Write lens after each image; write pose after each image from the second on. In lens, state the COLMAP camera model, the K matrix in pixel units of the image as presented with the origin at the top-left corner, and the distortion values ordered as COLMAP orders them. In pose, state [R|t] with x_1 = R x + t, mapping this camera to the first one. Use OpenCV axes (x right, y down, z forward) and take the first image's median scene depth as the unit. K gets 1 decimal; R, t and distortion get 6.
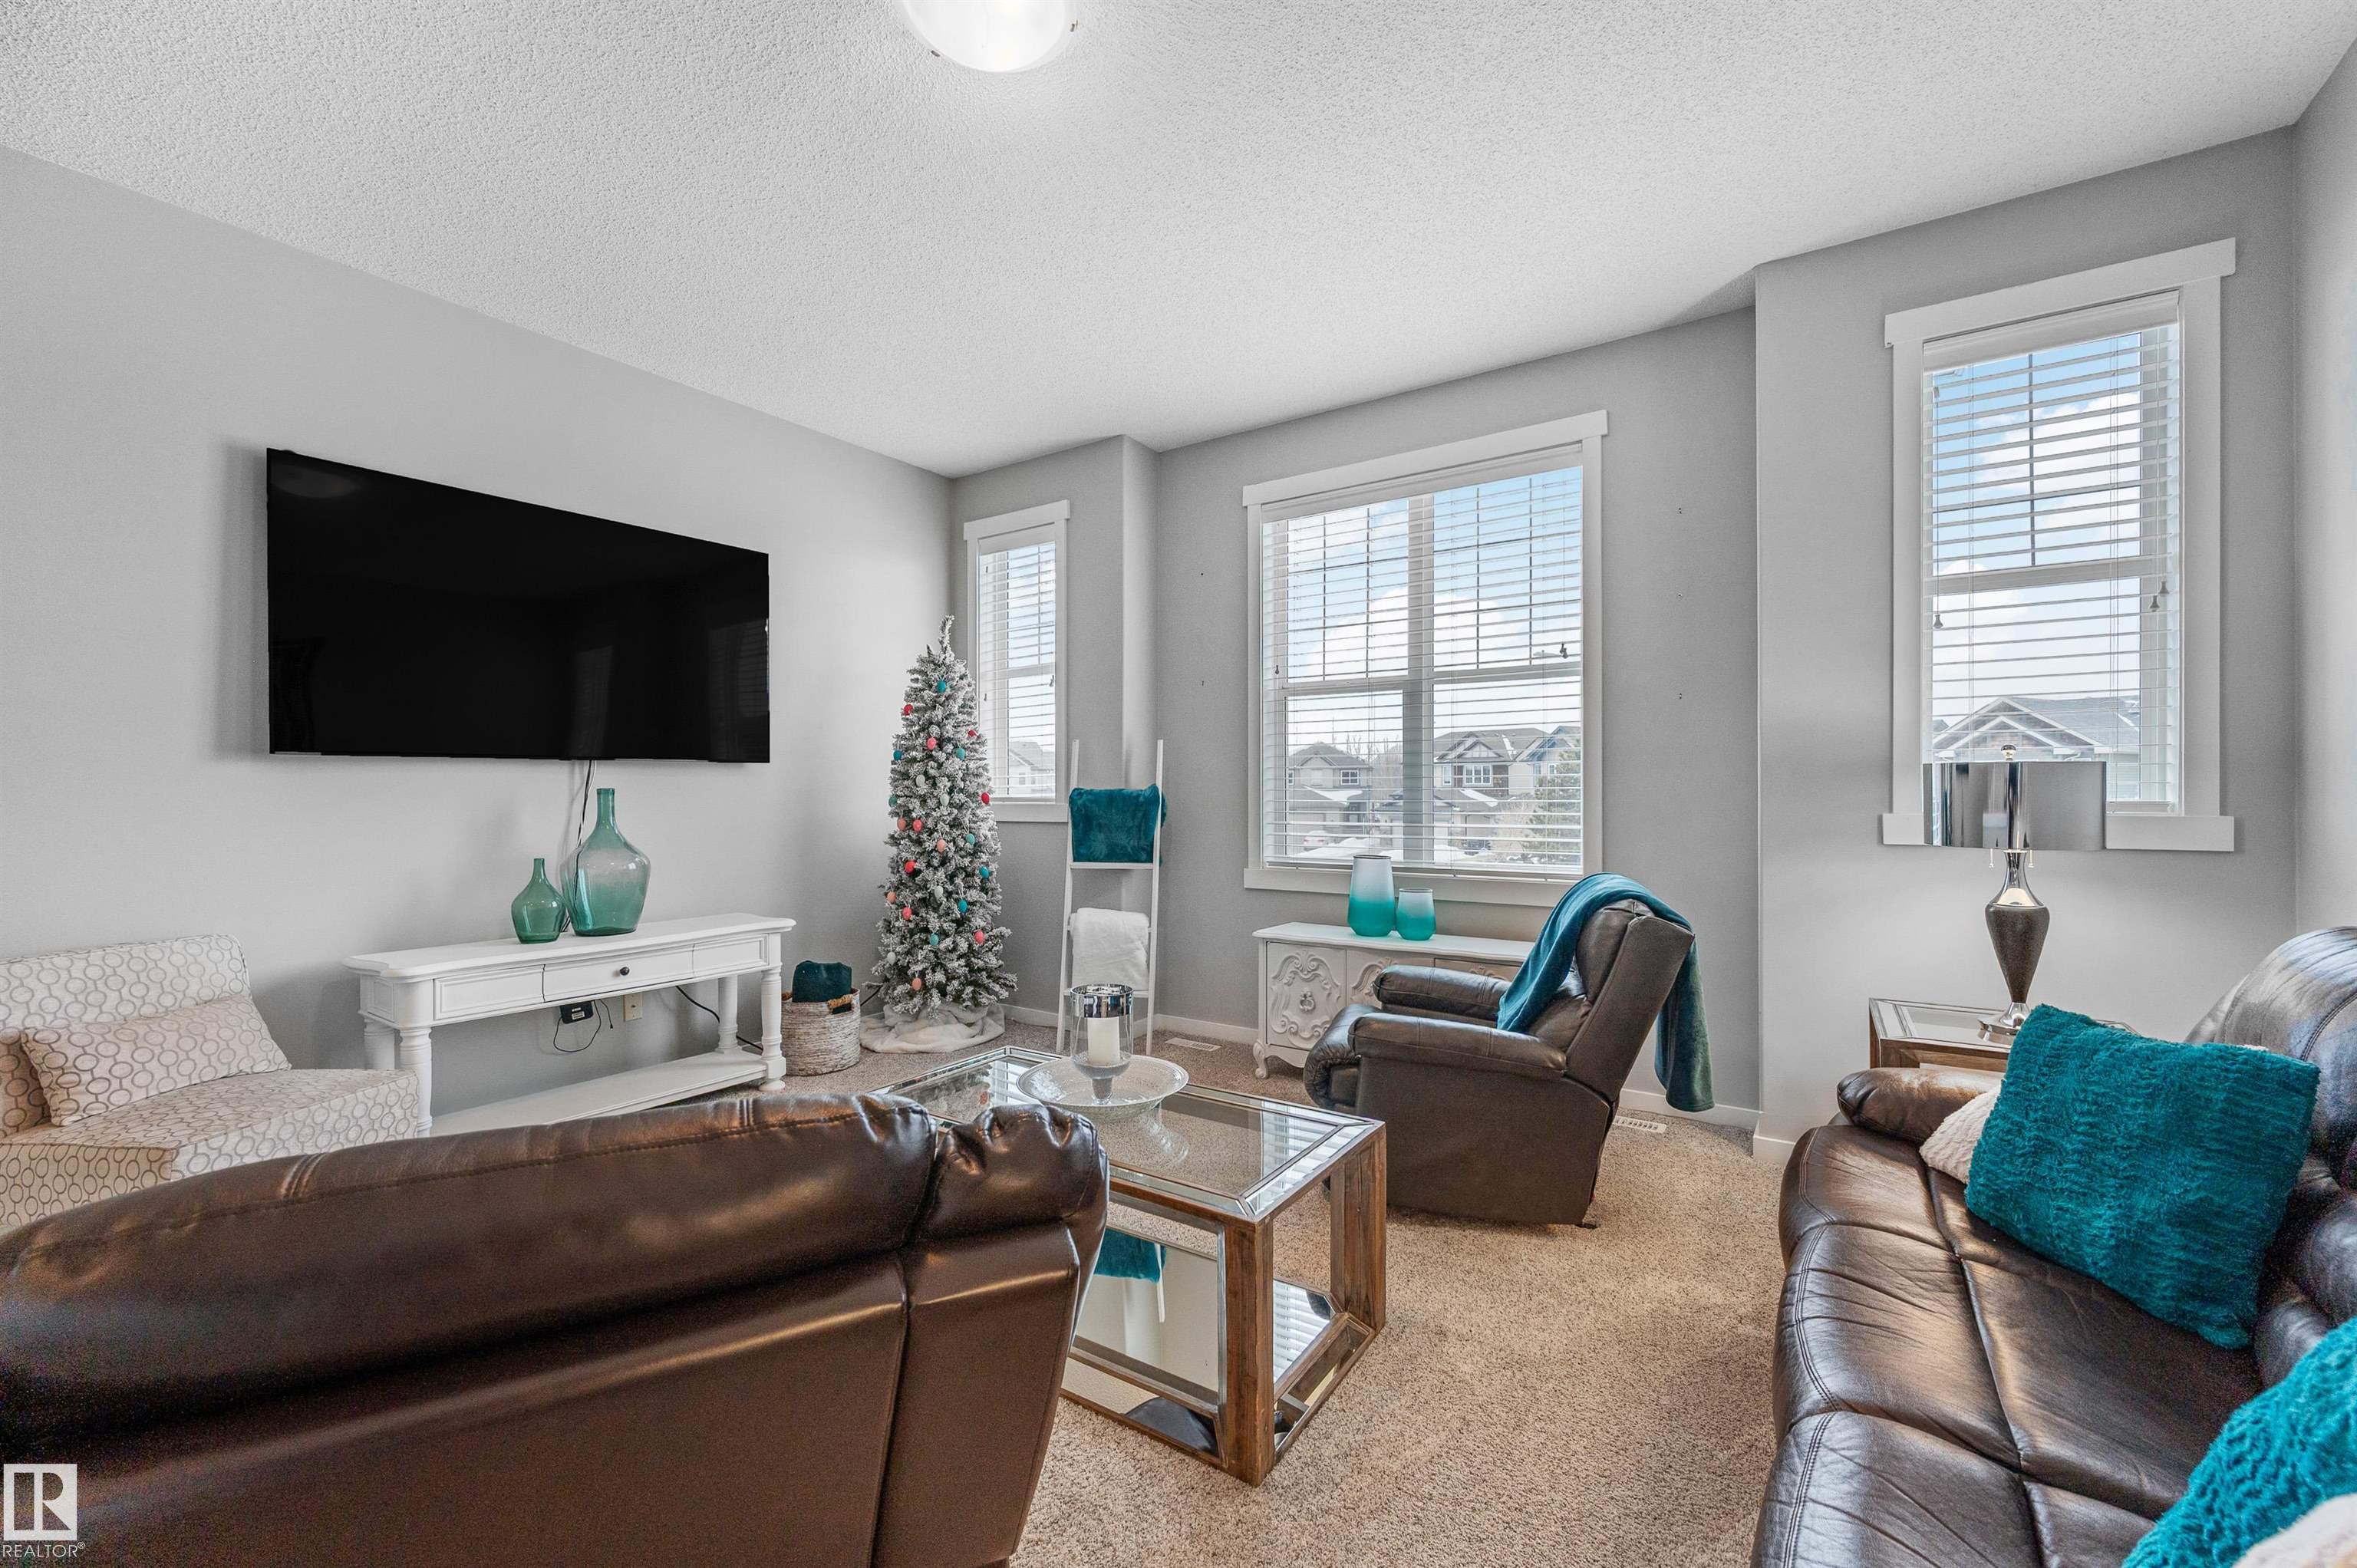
lens RADIAL K [[933.6, 0, 1191.0], [0, 933.6, 778.2], [0, 0, 1]] dist [-0.001582, -0.000074]
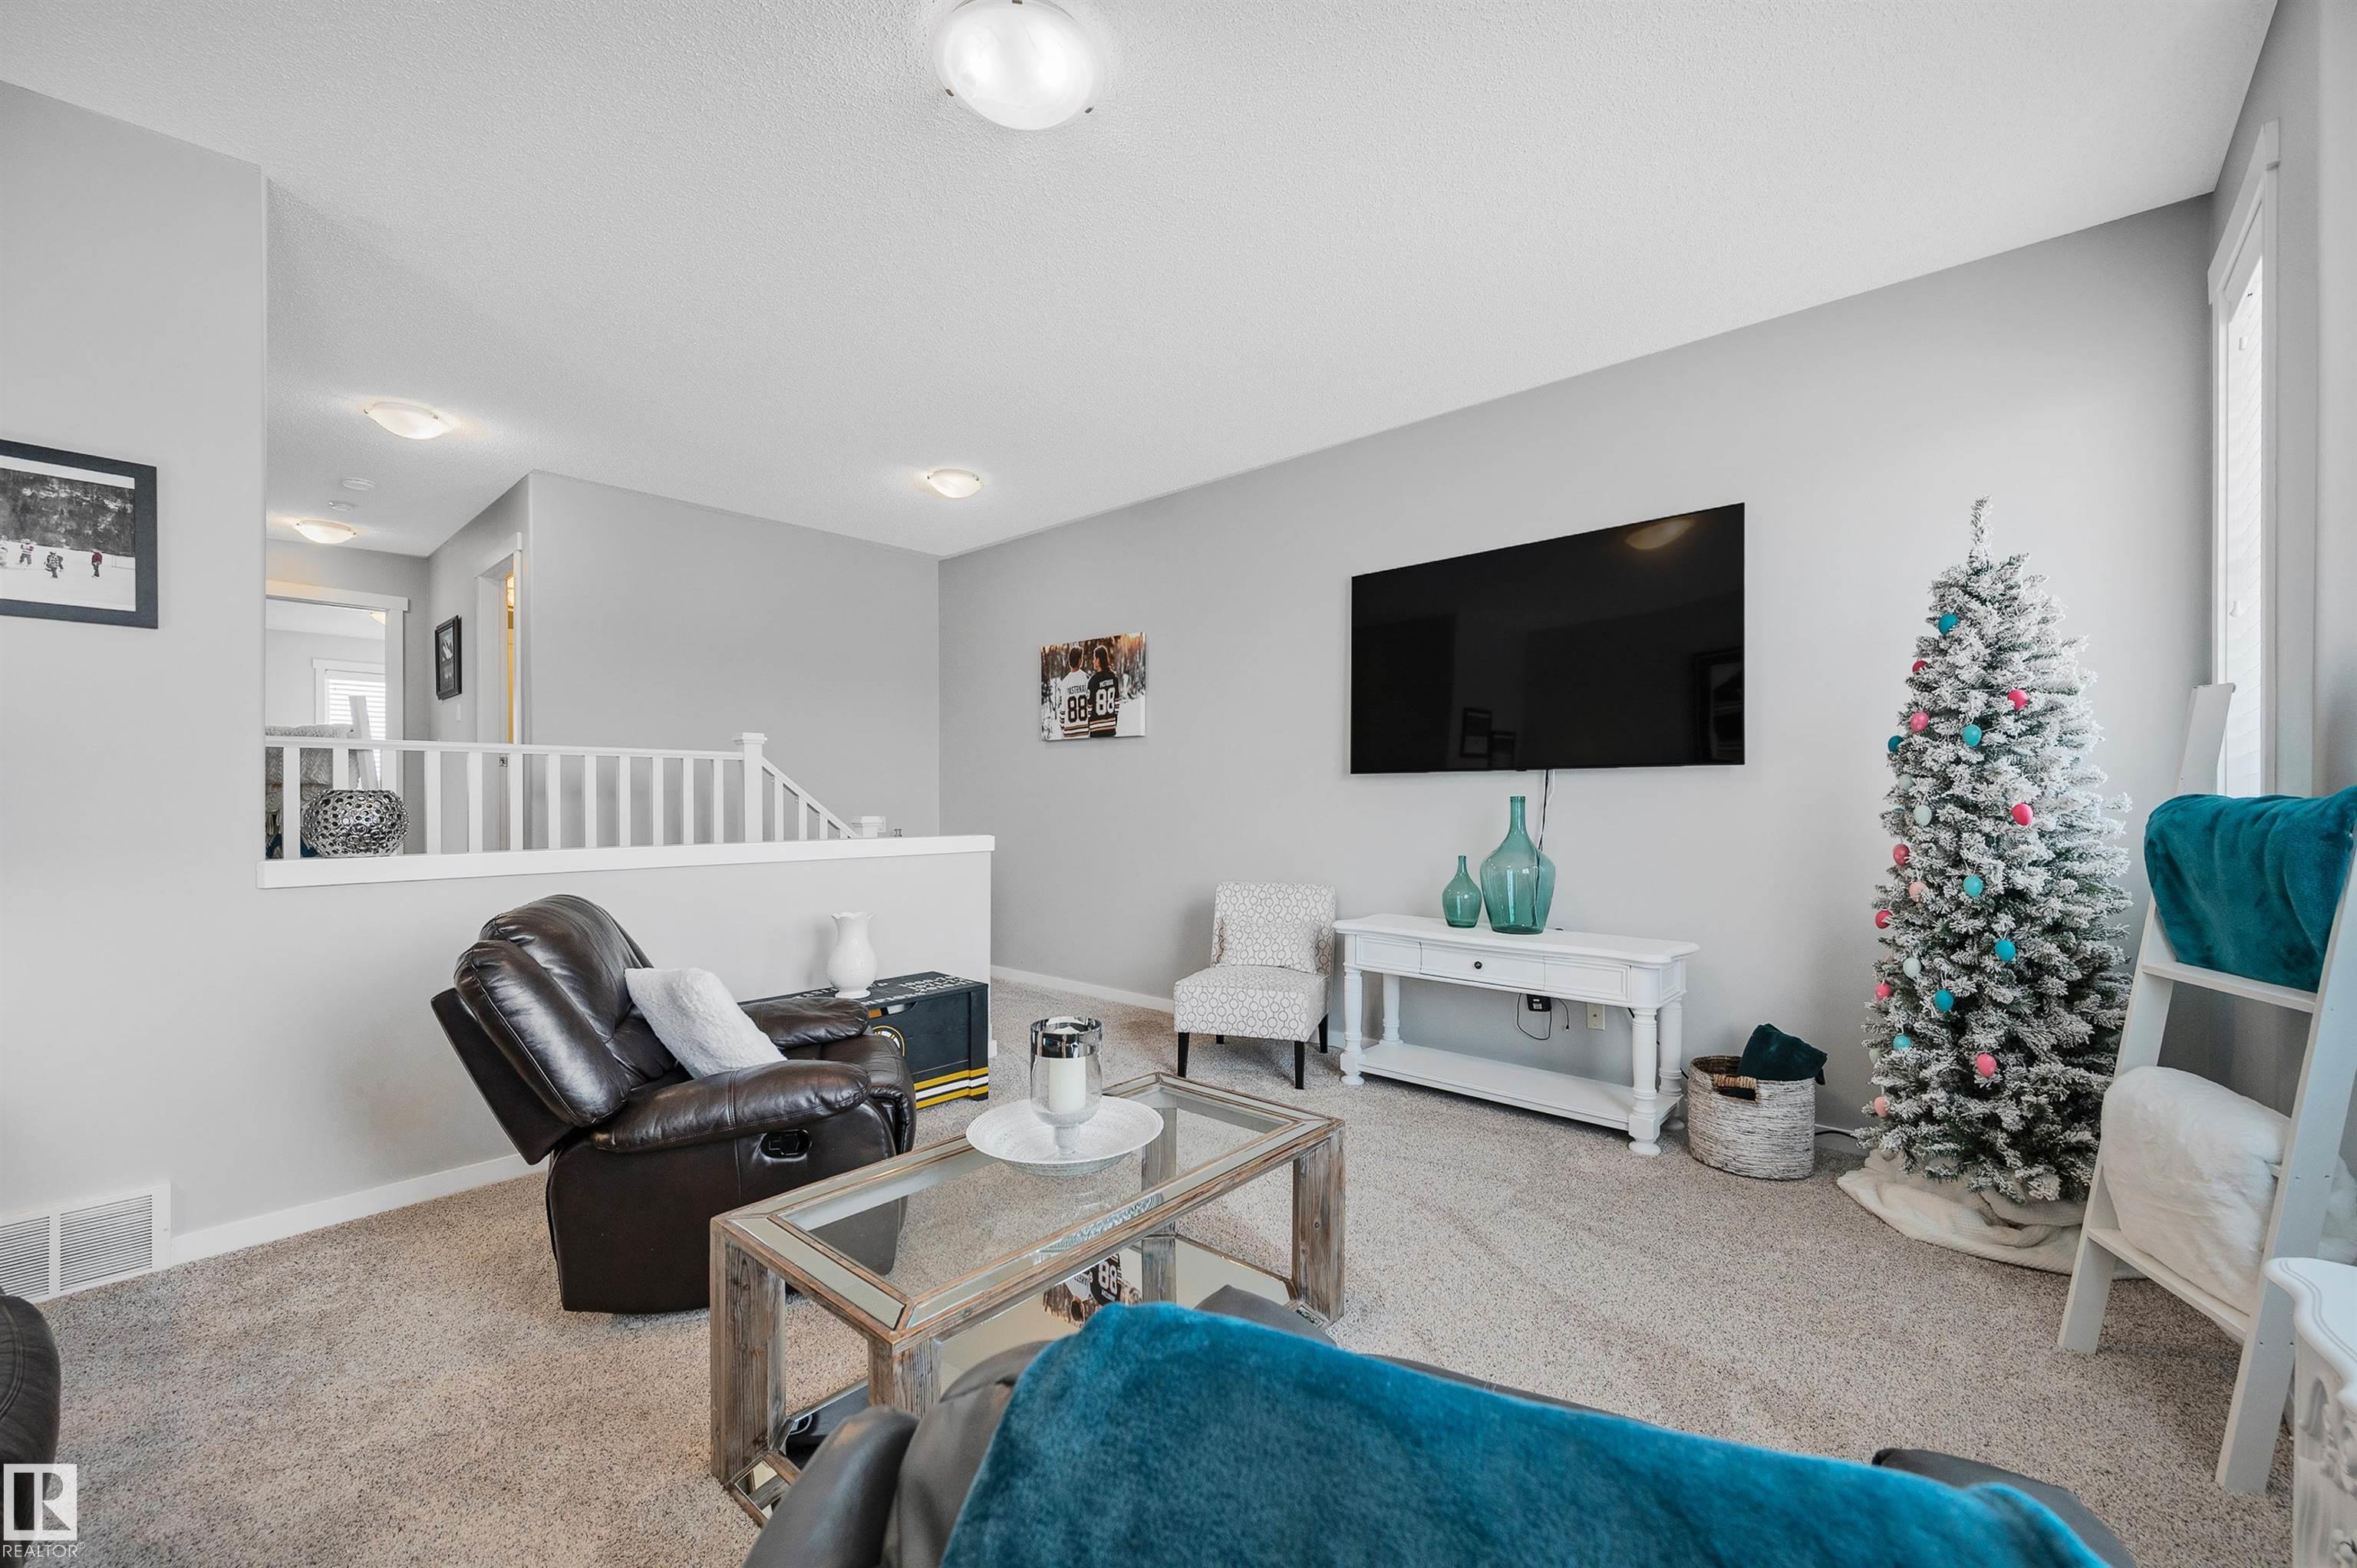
lens RADIAL K [[933.6, 0, 1182.8], [0, 933.6, 798.5], [0, 0, 1]] dist [-0.001582, -0.000074]
pose [[-0.136892, -0.003423, -0.990580, 0.450275], [0.004913, 0.999979, -0.004134, 0.014896], [0.990574, -0.005432, -0.136872, 0.710760]]
